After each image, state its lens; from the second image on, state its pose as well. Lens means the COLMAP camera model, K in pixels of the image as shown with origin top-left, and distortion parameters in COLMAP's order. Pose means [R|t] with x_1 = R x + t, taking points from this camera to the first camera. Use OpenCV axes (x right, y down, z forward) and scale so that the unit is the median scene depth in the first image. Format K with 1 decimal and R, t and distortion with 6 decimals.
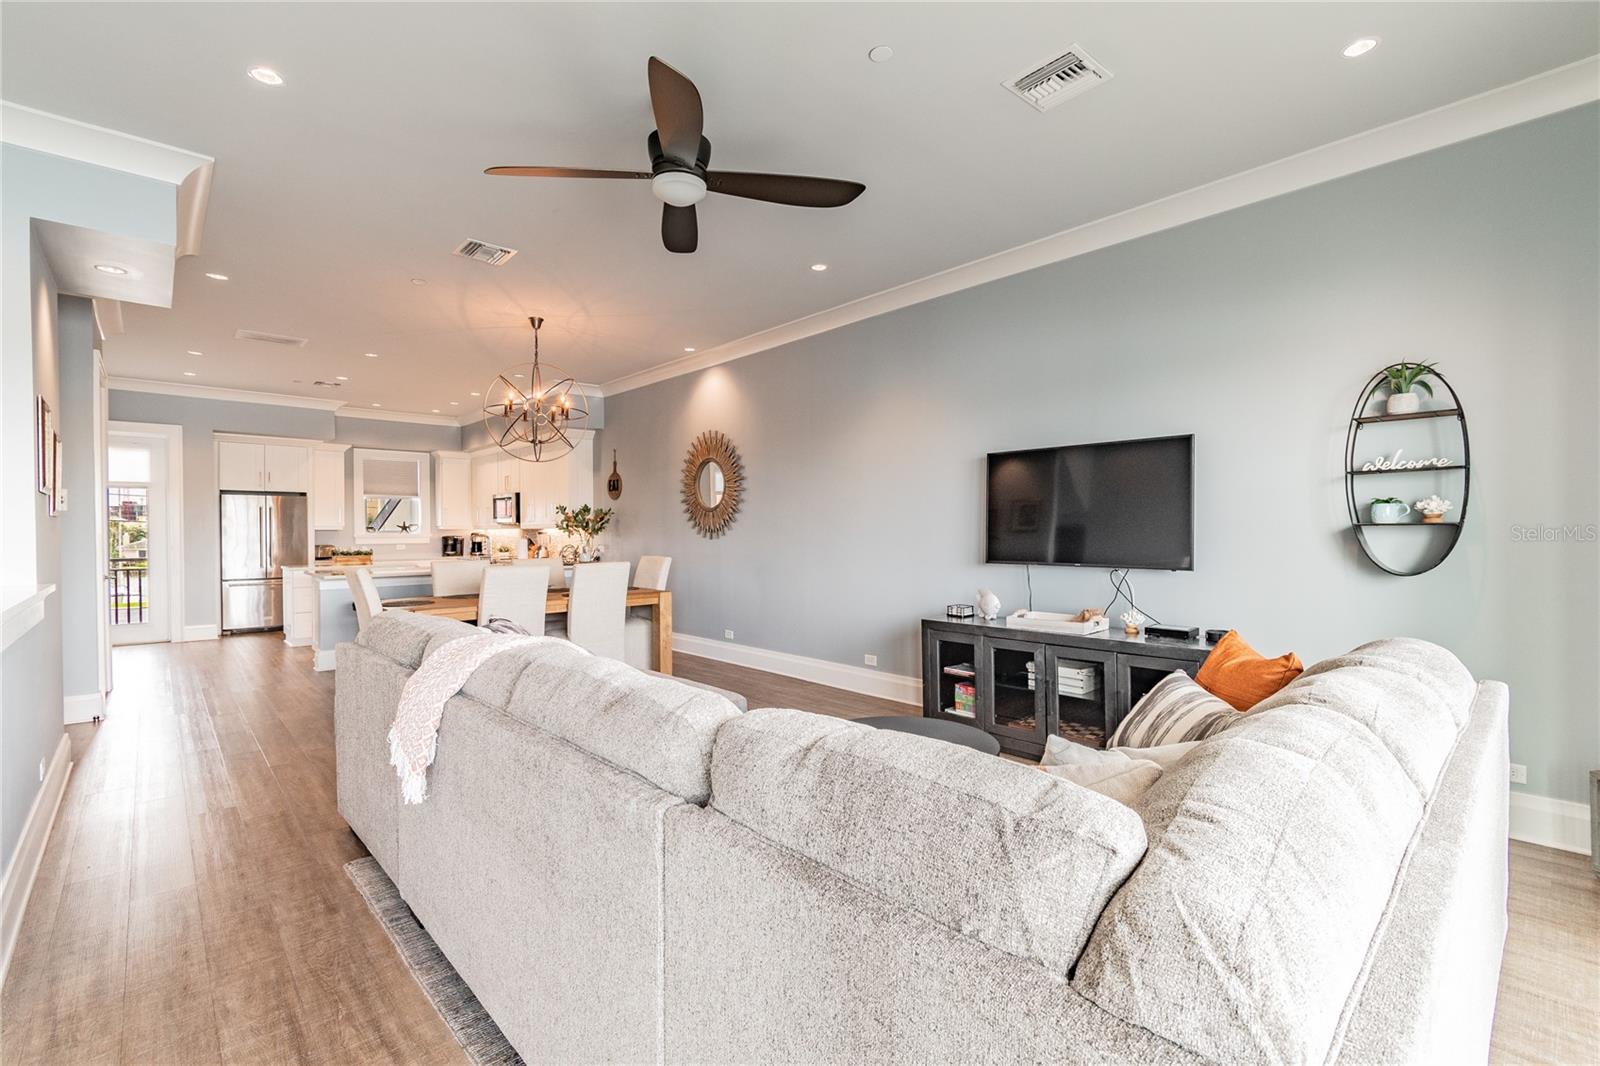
lens RADIAL K [[711.3, 0, 803.0], [0, 711.3, 540.3], [0, 0, 1]] dist [-0.001502, 0.000872]
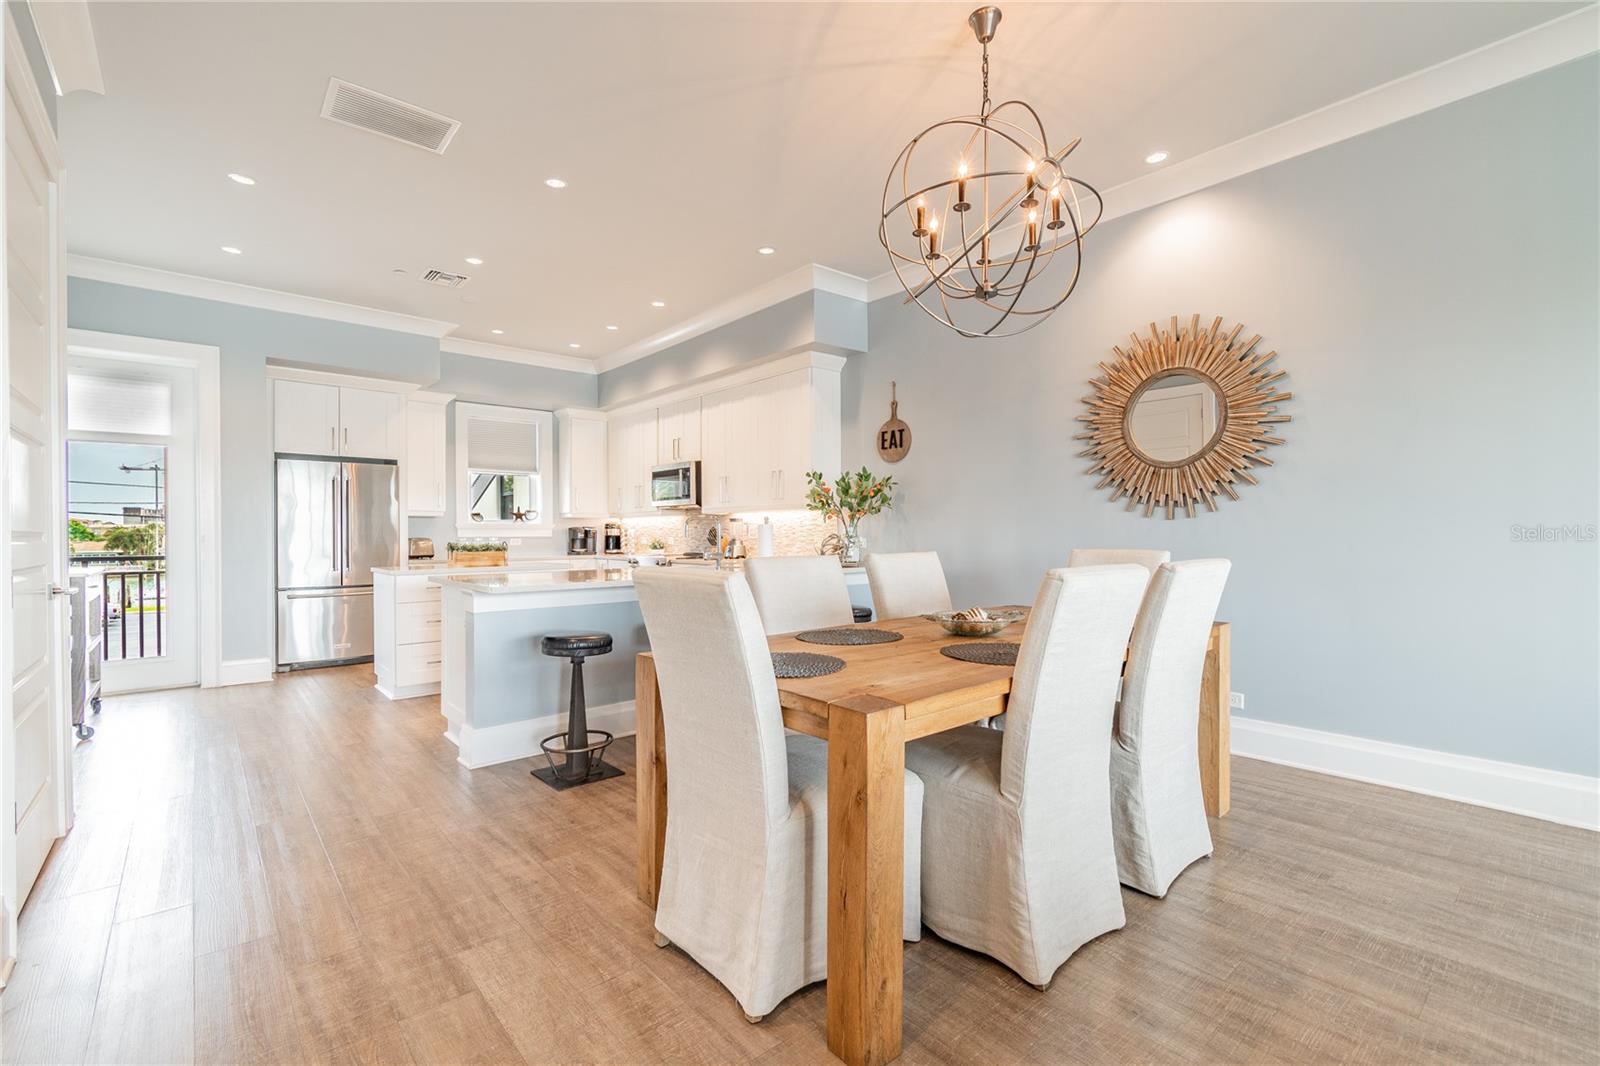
lens RADIAL K [[711.3, 0, 803.1], [0, 711.3, 540.4], [0, 0, 1]] dist [-0.001502, 0.000872]
pose [[0.999544, 0.000139, -0.030181, -0.310099], [-0.000274, 0.999990, -0.004467, 0.013541], [0.030180, 0.004473, 0.999534, 0.355682]]
